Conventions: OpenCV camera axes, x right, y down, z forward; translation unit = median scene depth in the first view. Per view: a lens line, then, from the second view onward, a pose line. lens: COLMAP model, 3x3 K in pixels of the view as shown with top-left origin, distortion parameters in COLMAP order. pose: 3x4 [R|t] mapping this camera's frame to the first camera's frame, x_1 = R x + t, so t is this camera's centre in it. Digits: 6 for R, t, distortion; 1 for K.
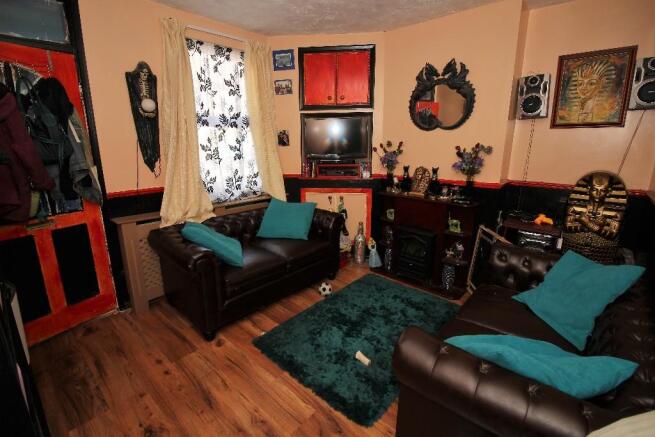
lens RADIAL K [[309.8, 0, 327.0], [0, 309.8, 218.6], [0, 0, 1]] dist [-0.024039, -0.002131]
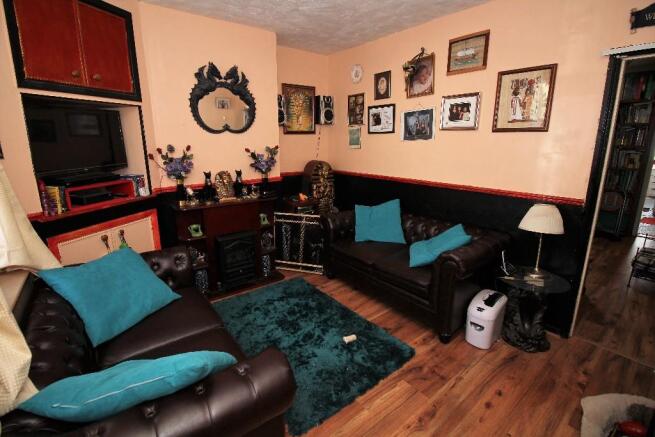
lens RADIAL K [[309.8, 0, 326.8], [0, 309.8, 214.7], [0, 0, 1]] dist [-0.024039, -0.002131]
pose [[0.131038, -0.226592, 0.965135, -0.628174], [0.246549, 0.950391, 0.189657, -0.146631], [-0.960230, 0.213101, 0.180404, 0.568071]]
